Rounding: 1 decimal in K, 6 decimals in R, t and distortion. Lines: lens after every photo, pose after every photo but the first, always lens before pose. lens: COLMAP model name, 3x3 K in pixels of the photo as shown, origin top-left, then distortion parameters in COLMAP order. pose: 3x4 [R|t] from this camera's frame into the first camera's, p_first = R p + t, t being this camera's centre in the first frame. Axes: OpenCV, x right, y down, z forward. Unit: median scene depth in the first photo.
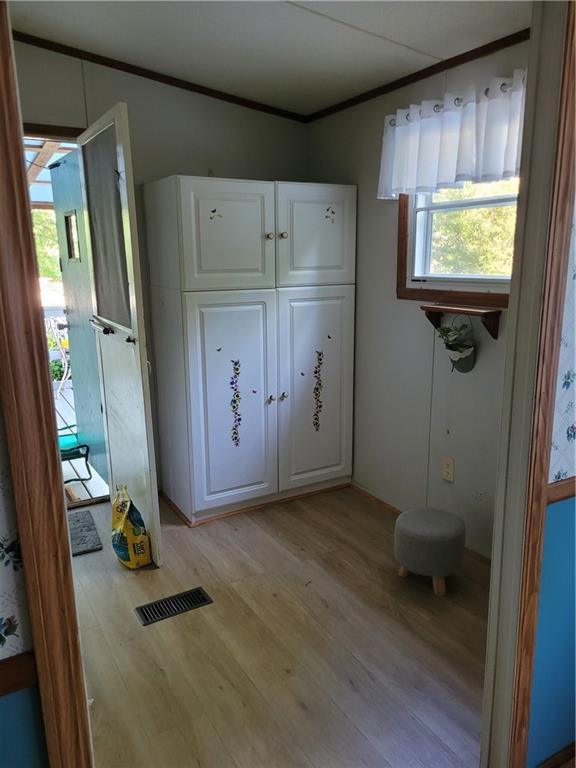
lens RADIAL K [[579.8, 0, 291.2], [0, 579.8, 390.4], [0, 0, 1]] dist [0.050853, -0.045458]
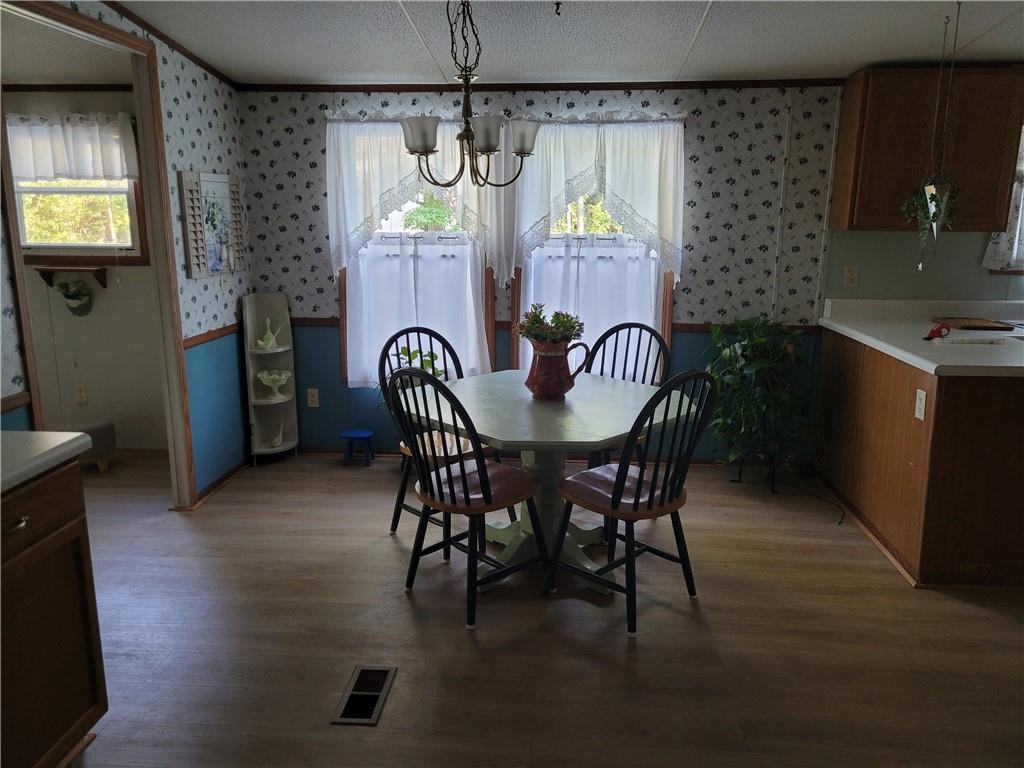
lens RADIAL K [[773.0, 0, 514.6], [0, 773.0, 376.2], [0, 0, 1]] dist [0.050853, -0.045458]
pose [[0.572512, -0.156968, 0.804731, -0.622391], [0.176660, 0.982065, 0.065876, 0.167673], [-0.800638, 0.104449, 0.589974, -0.868745]]
